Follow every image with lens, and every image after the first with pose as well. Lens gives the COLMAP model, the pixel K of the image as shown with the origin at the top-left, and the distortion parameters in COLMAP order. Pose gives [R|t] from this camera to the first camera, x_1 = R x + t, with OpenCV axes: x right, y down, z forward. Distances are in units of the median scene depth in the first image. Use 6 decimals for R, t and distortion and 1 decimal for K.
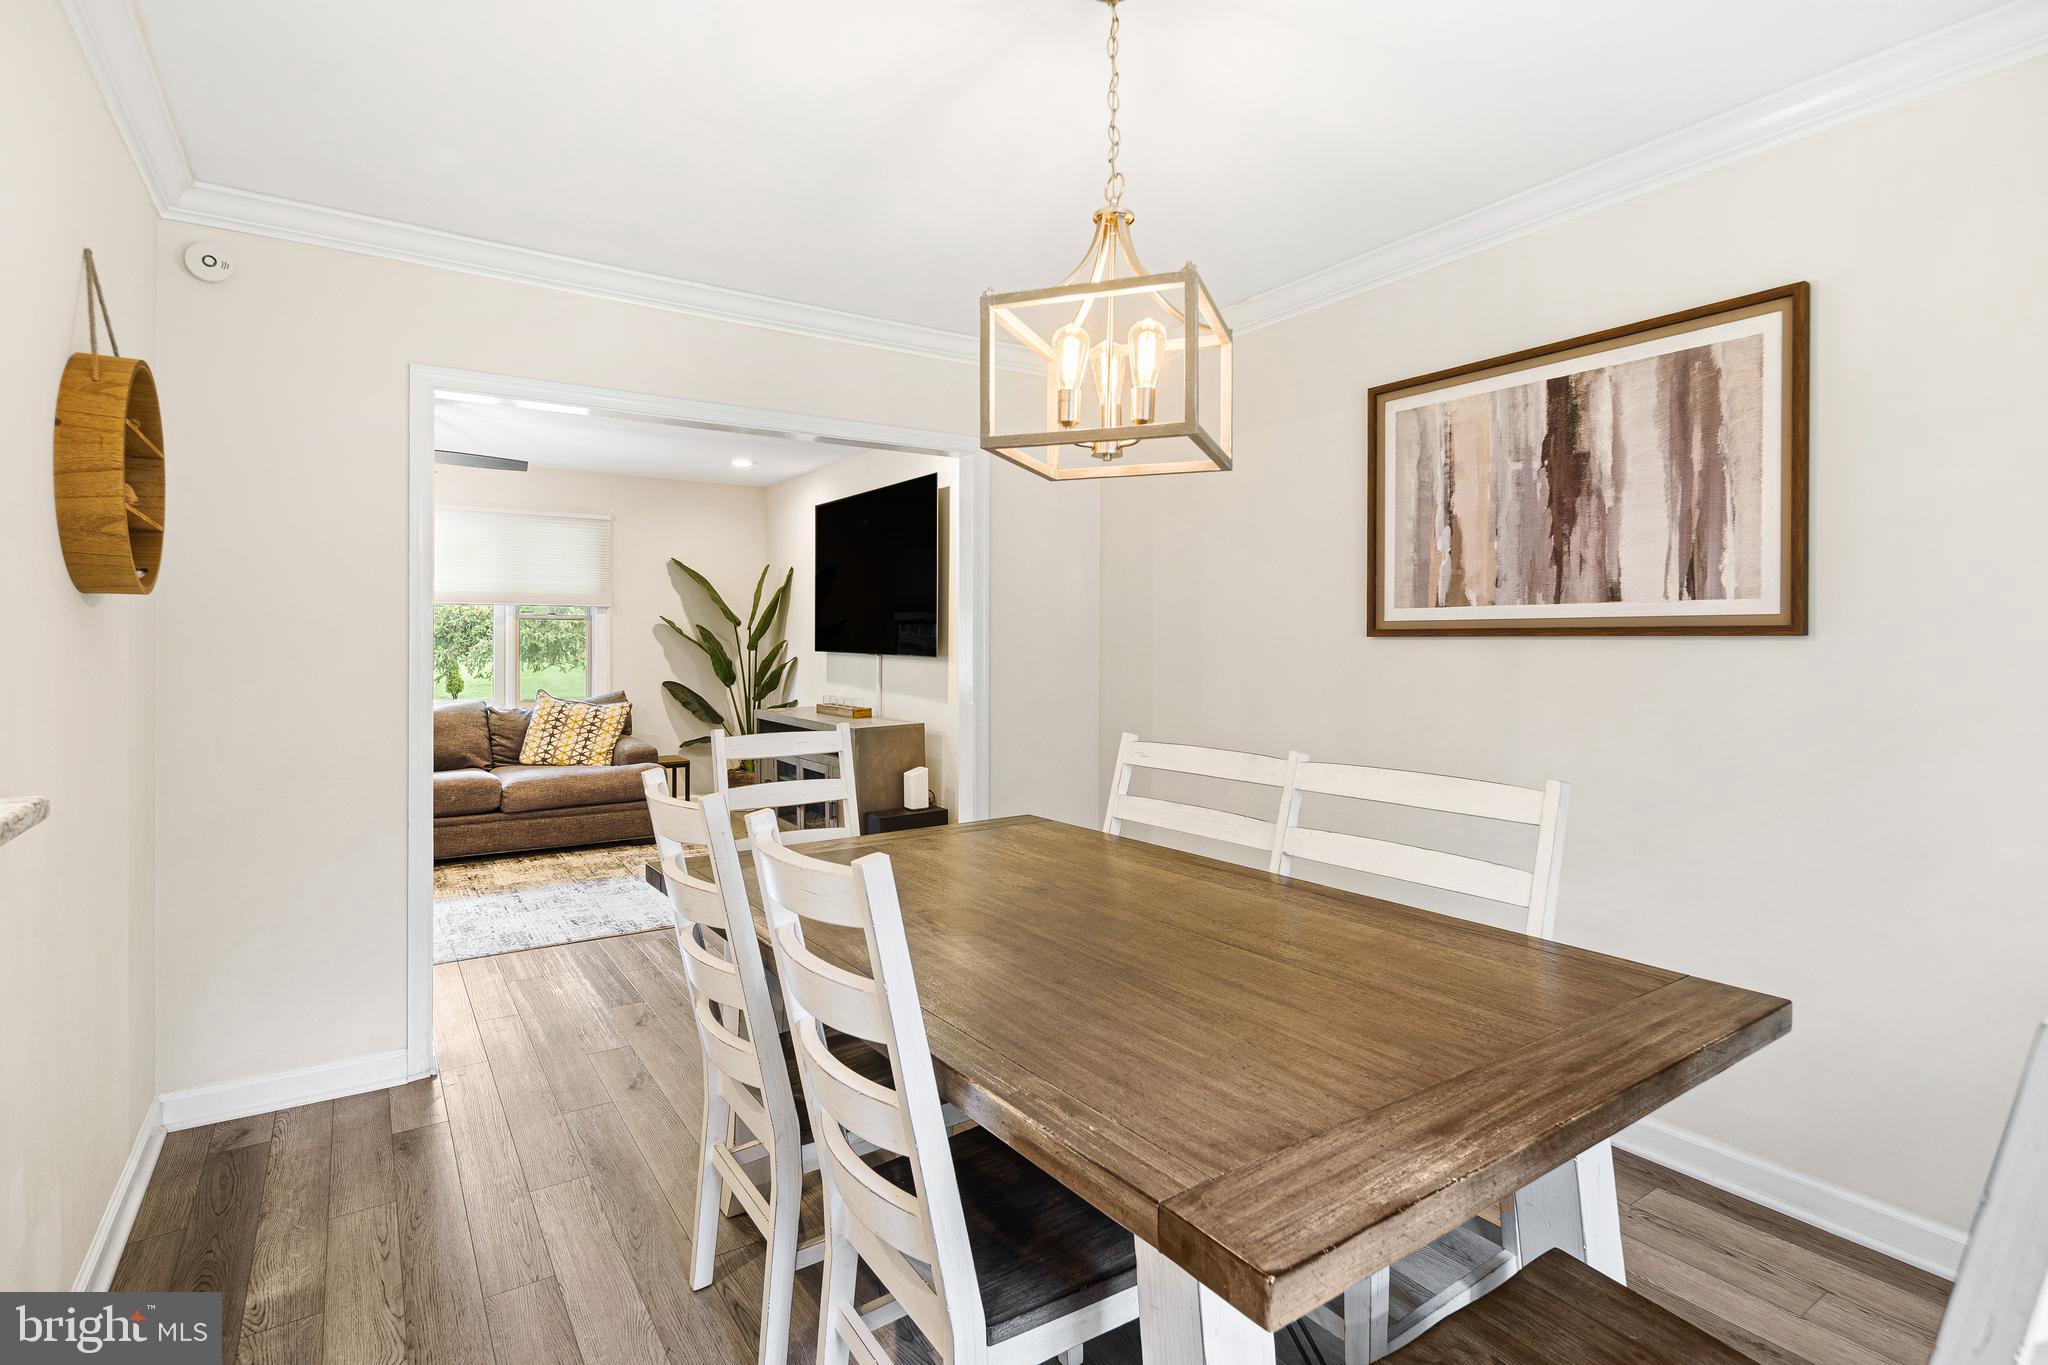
lens RADIAL K [[1007.8, 0, 1028.3], [0, 1007.8, 647.6], [0, 0, 1]] dist [0.010228, -0.004225]
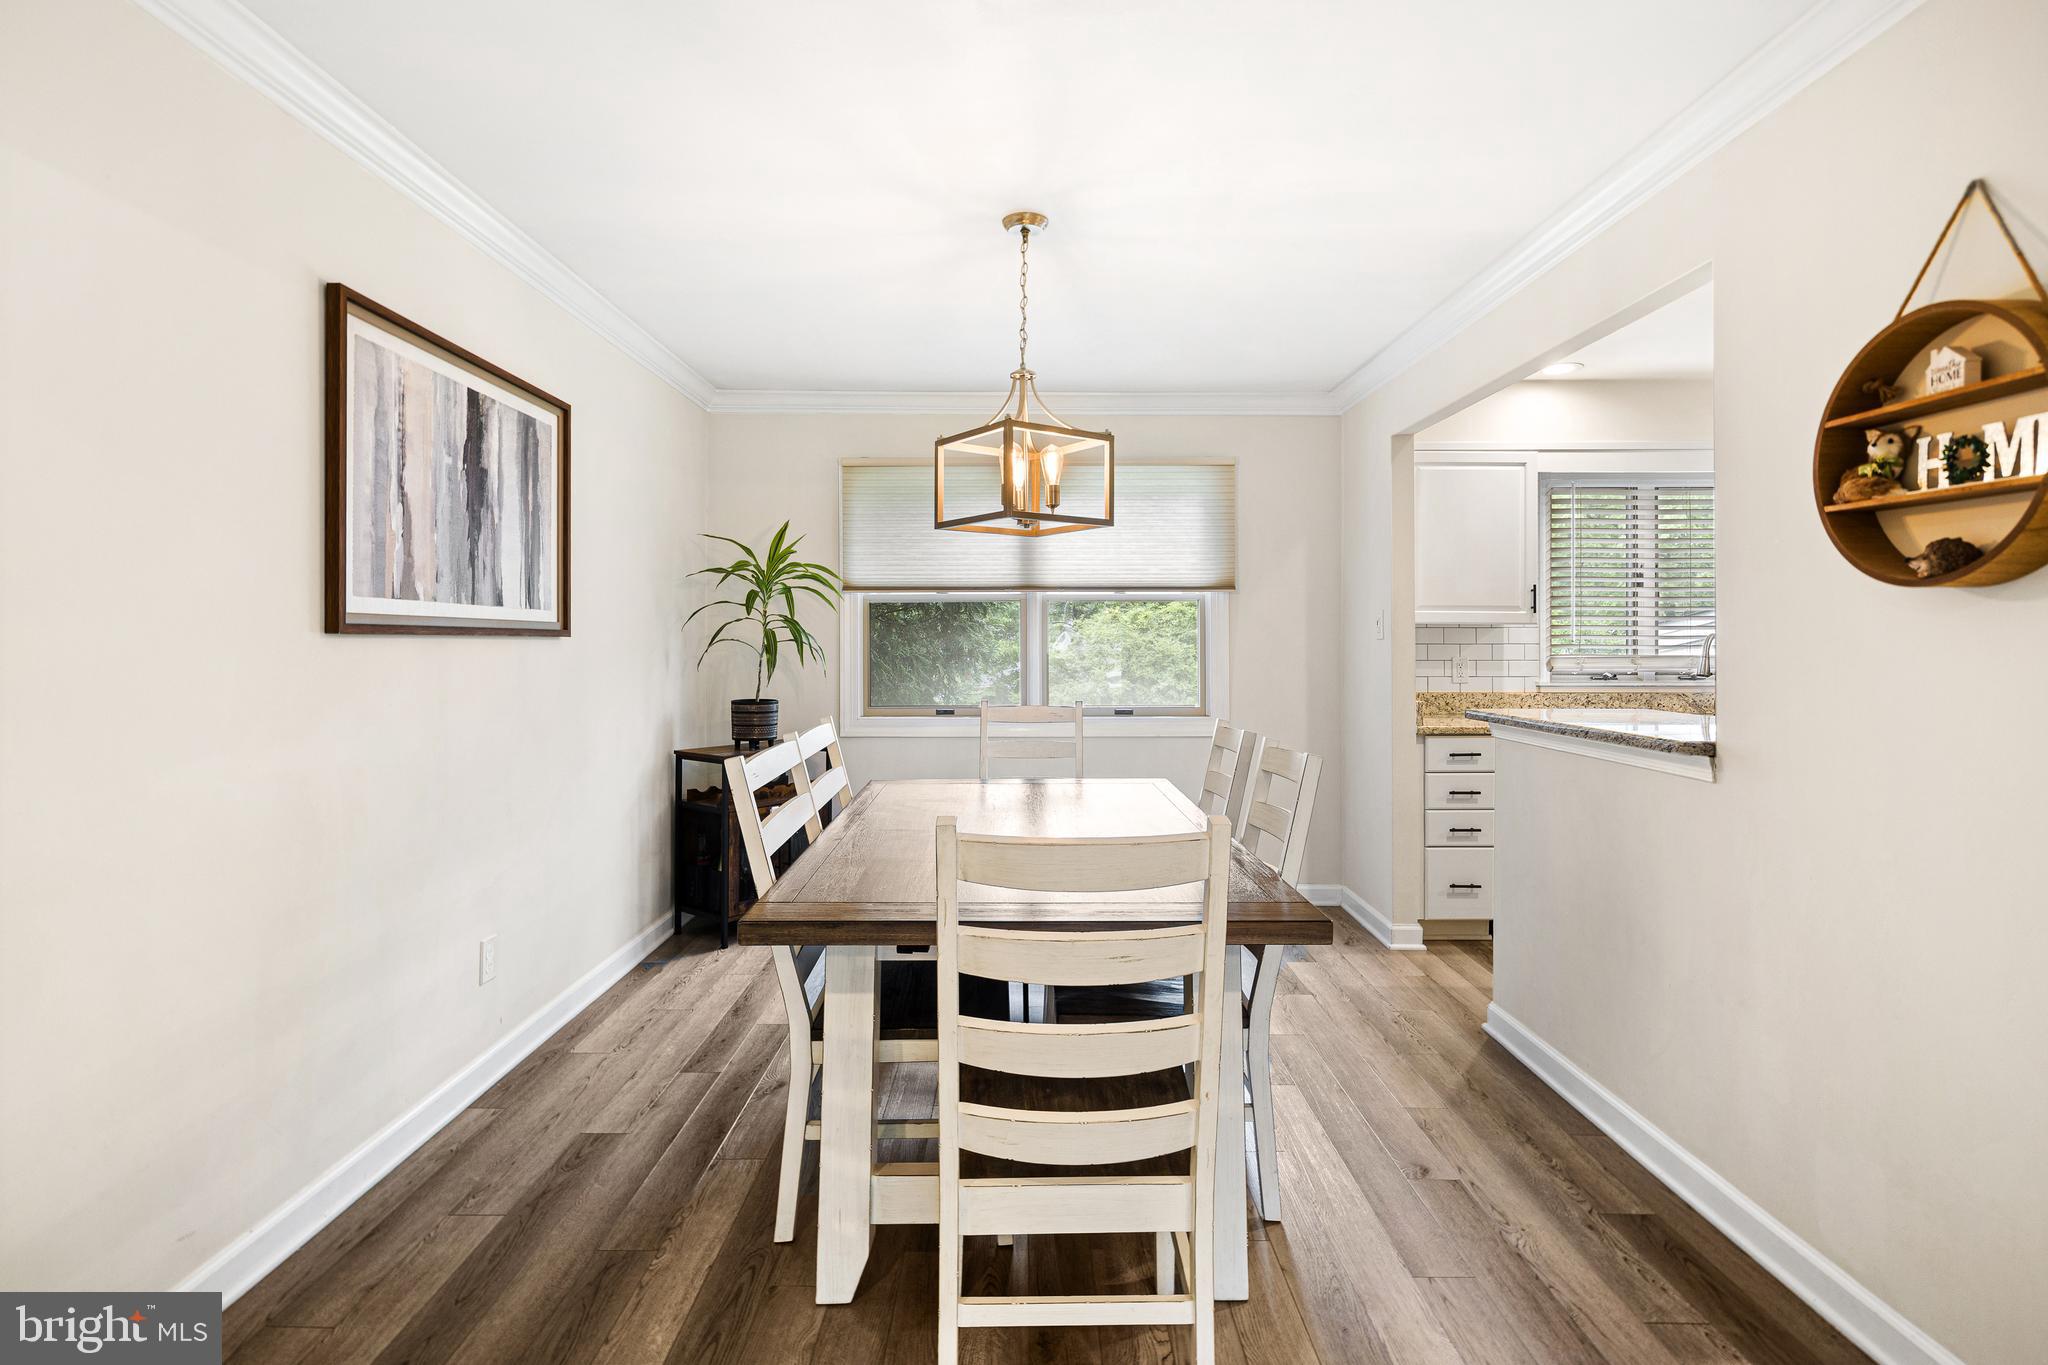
lens RADIAL K [[1007.8, 0, 1021.1], [0, 1007.8, 639.1], [0, 0, 1]] dist [0.010228, -0.004225]
pose [[-0.830834, -0.001435, 0.556518, -0.467709], [-0.000685, 0.999999, 0.001557, -0.008667], [-0.556520, 0.000913, -0.830834, 1.363068]]
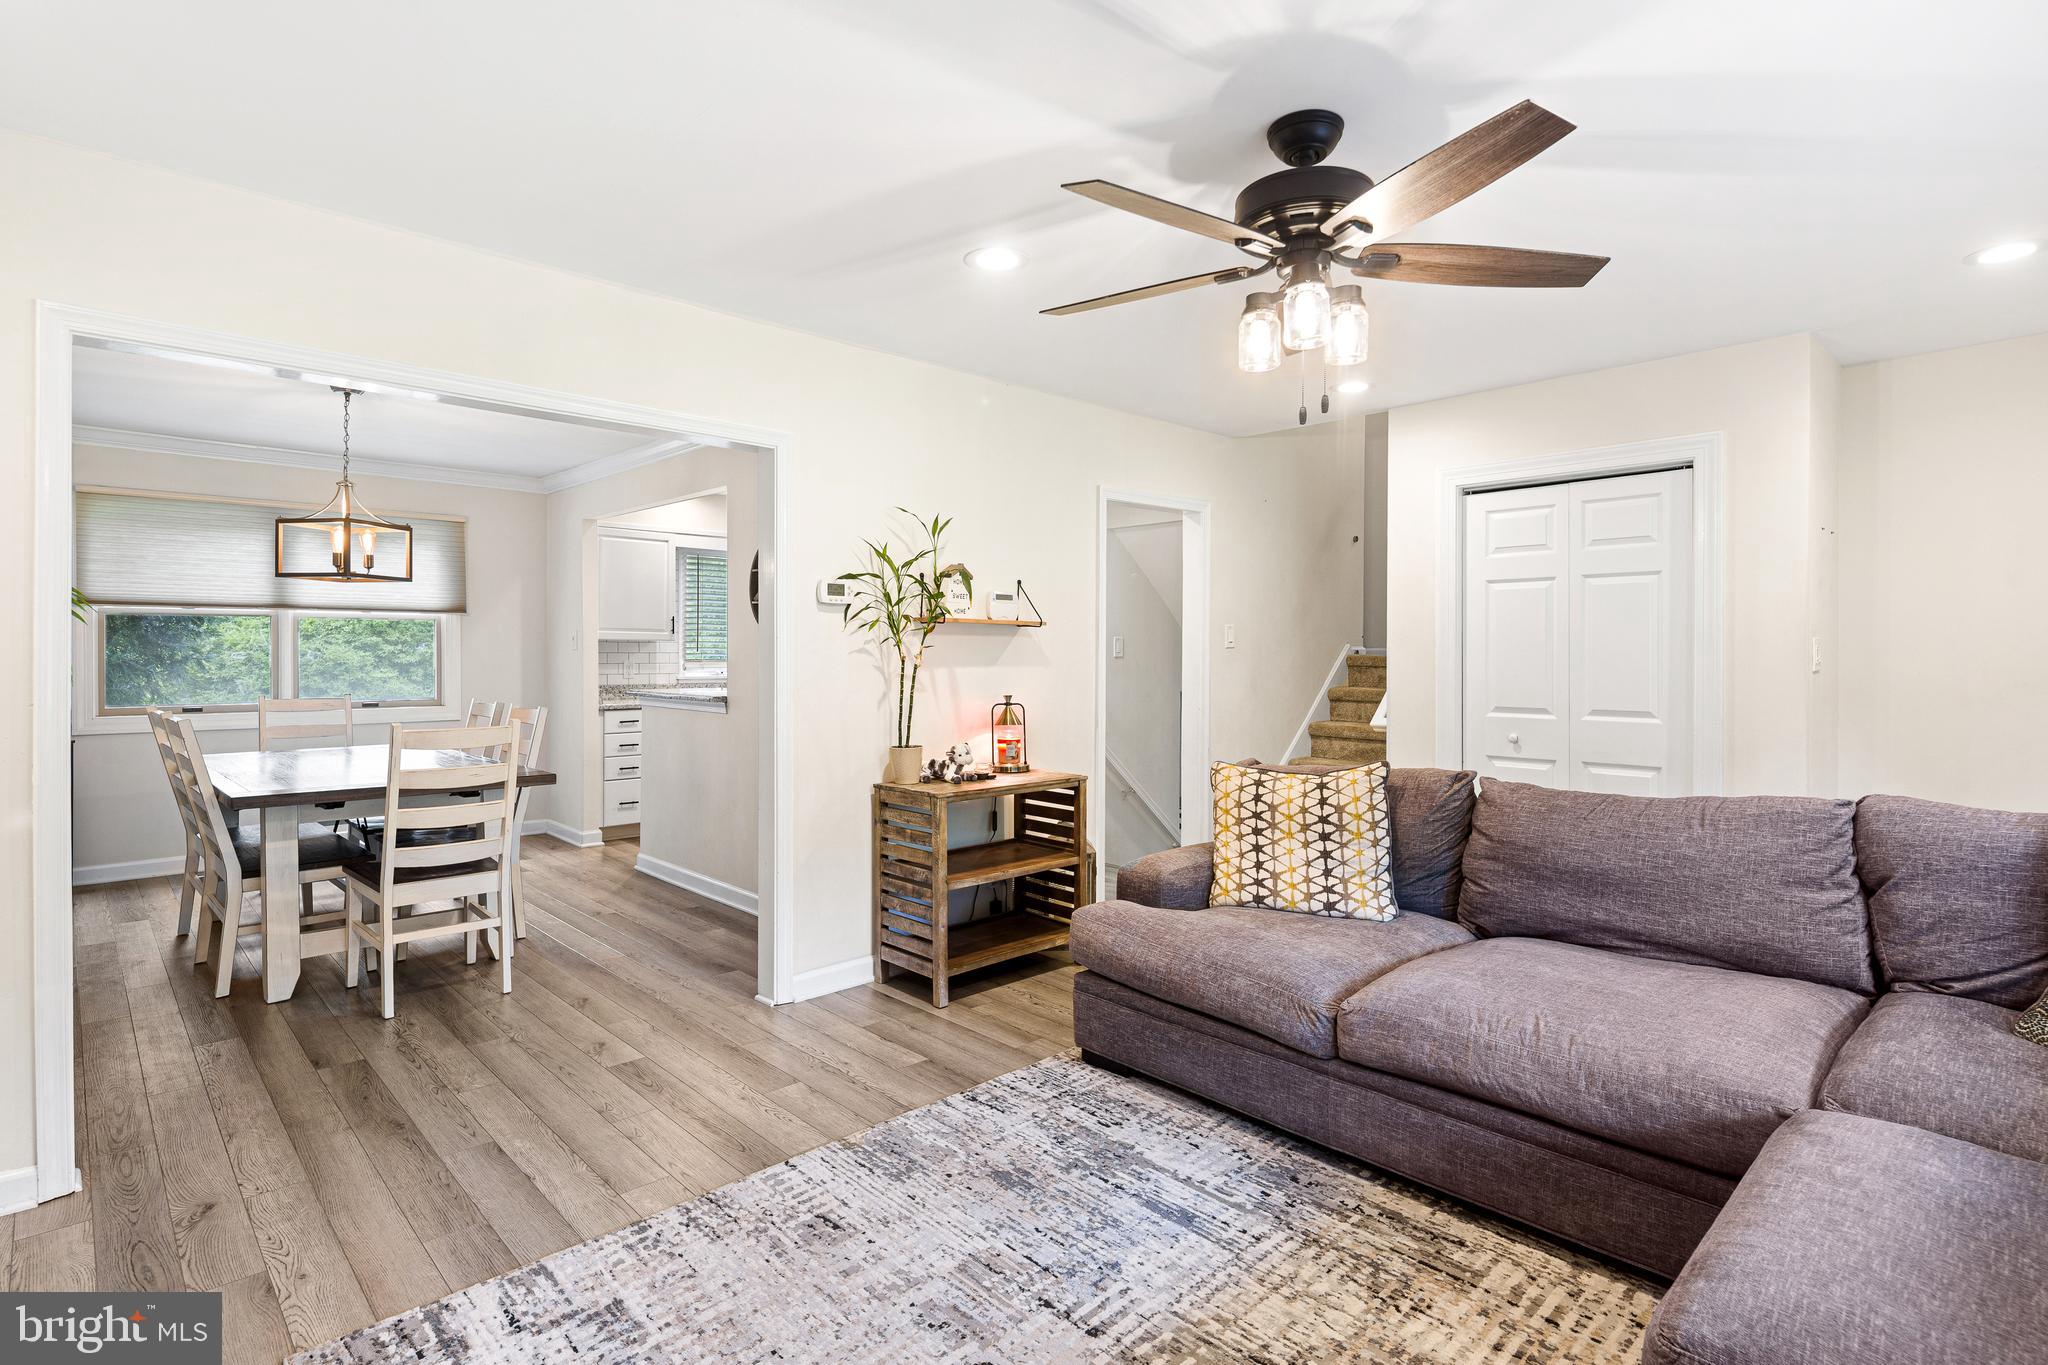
lens RADIAL K [[1007.8, 0, 1035.7], [0, 1007.8, 666.0], [0, 0, 1]] dist [0.010228, -0.004225]
pose [[-0.982757, -0.005919, -0.184809, -0.659025], [-0.009033, 0.999831, 0.016009, -0.015311], [0.184683, 0.017402, -0.982644, 2.170530]]
